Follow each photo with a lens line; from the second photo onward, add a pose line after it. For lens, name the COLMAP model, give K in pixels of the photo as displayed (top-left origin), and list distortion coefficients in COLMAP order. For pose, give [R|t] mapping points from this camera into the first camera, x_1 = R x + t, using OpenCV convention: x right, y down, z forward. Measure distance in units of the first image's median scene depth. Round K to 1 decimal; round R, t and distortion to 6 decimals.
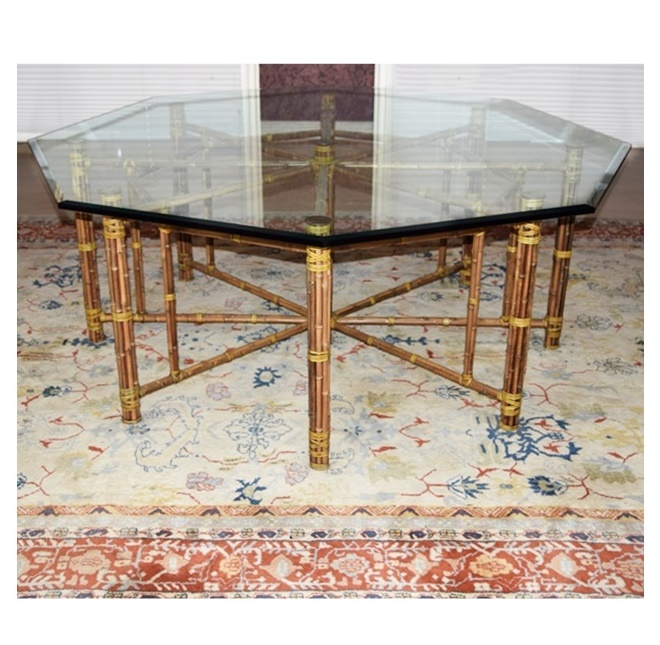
lens RADIAL K [[1036.8, 0, 324.8], [0, 1036.8, 322.2], [0, 0, 1]] dist [-0.092783, 0.000000]
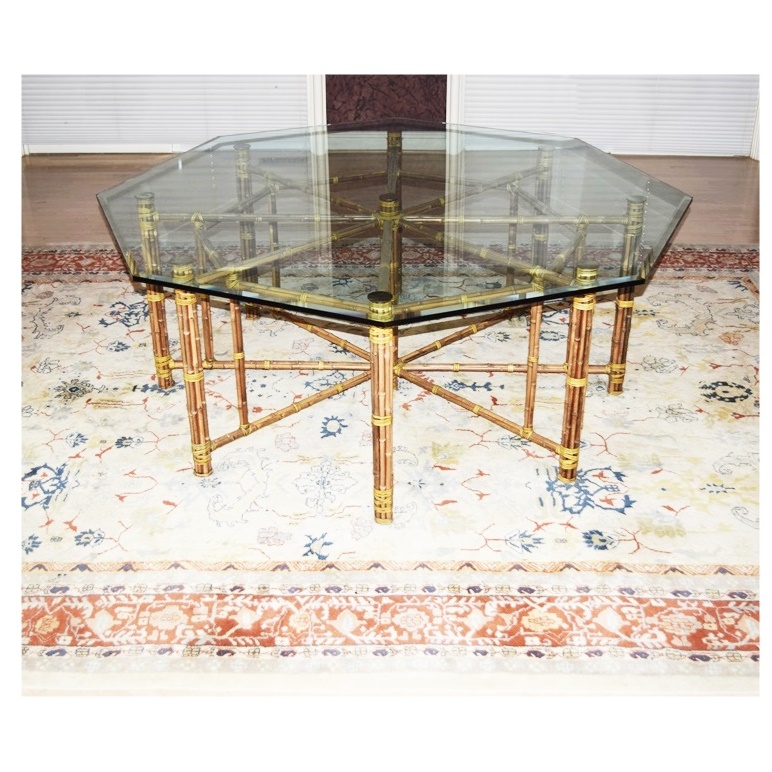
lens RADIAL K [[1093.2, 0, 392.4], [0, 1093.2, 386.3], [0, 0, 1]] dist [-0.080451, 0.000000]
pose [[0.999988, -0.002478, -0.004222, 0.008658], [0.002683, 0.998781, 0.049290, -0.051329], [0.004095, -0.049301, 0.998776, -0.098863]]
